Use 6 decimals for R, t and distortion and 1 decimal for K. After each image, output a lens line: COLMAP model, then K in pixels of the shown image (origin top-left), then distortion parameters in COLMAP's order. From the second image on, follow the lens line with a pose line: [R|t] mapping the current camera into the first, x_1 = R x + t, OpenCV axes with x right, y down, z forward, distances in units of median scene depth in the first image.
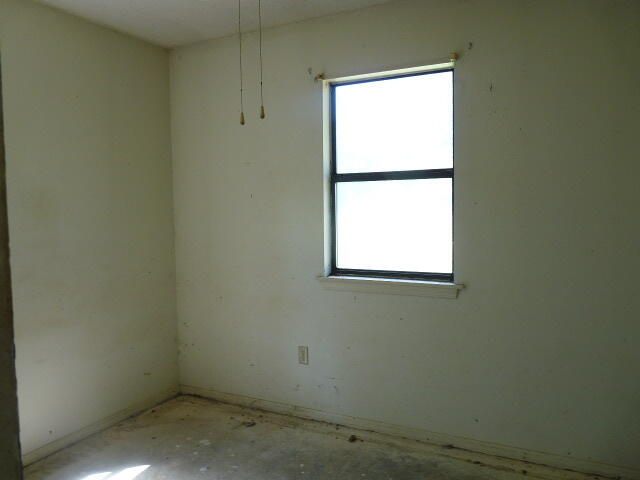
lens RADIAL K [[514.4, 0, 321.7], [0, 514.4, 239.3], [0, 0, 1]] dist [-0.010350, -0.018515]
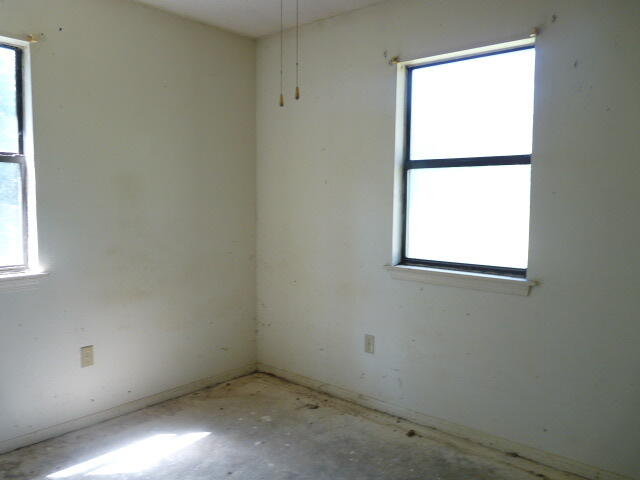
lens RADIAL K [[514.4, 0, 320.7], [0, 514.4, 239.9], [0, 0, 1]] dist [-0.010350, -0.018515]
pose [[0.971486, 0.041894, -0.233367, 0.102266], [-0.038194, 0.999063, 0.020356, 0.009377], [0.234001, -0.010863, 0.972176, 0.019541]]
